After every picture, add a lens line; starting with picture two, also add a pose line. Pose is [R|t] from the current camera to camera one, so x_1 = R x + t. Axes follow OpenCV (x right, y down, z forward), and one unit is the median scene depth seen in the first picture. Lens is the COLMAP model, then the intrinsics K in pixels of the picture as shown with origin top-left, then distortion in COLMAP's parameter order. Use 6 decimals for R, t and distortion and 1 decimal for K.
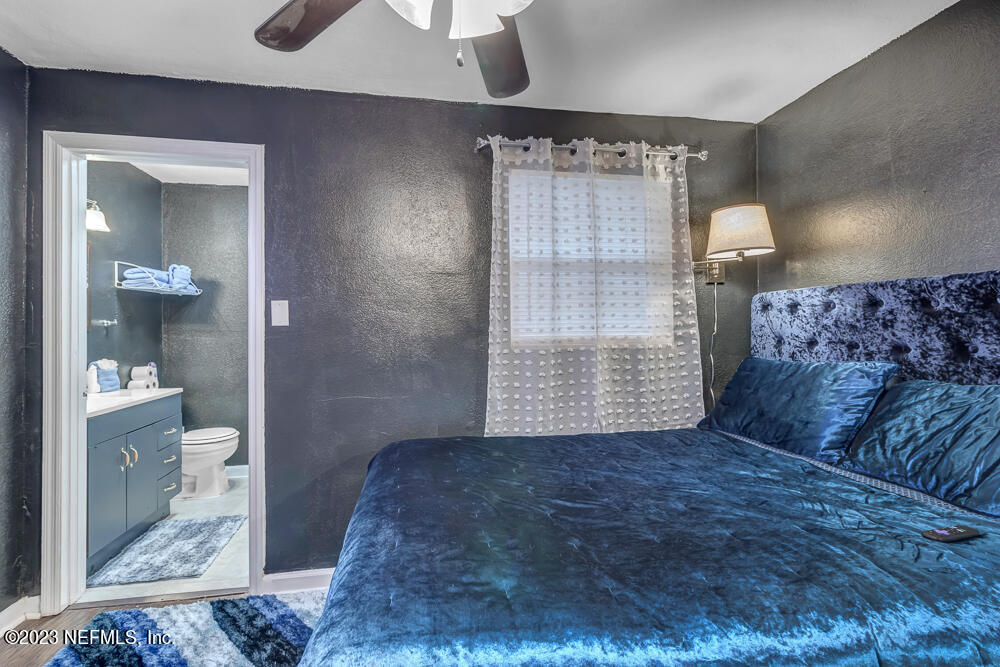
lens RADIAL K [[455.0, 0, 498.9], [0, 455.0, 325.6], [0, 0, 1]] dist [0.004946, 0.000282]
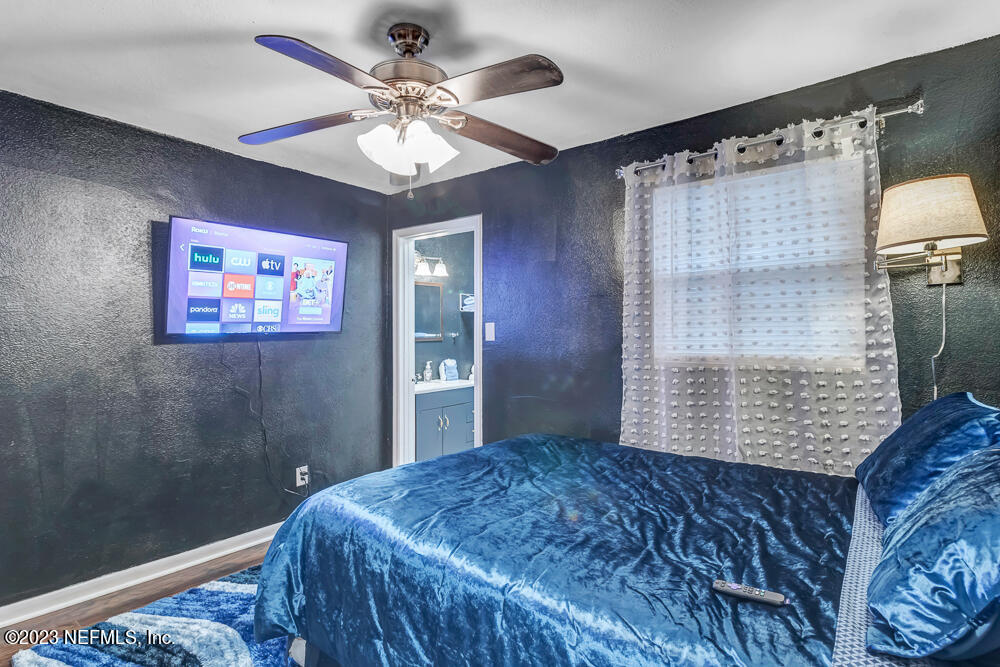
lens RADIAL K [[517.9, 0, 497.3], [0, 517.9, 335.9], [0, 0, 1]] dist [-0.002021, 0.000070]
pose [[0.663916, 0.005695, -0.747786, 0.643773], [0.005549, 0.999906, 0.012541, -0.029397], [0.747787, -0.012476, 0.663822, -0.038787]]
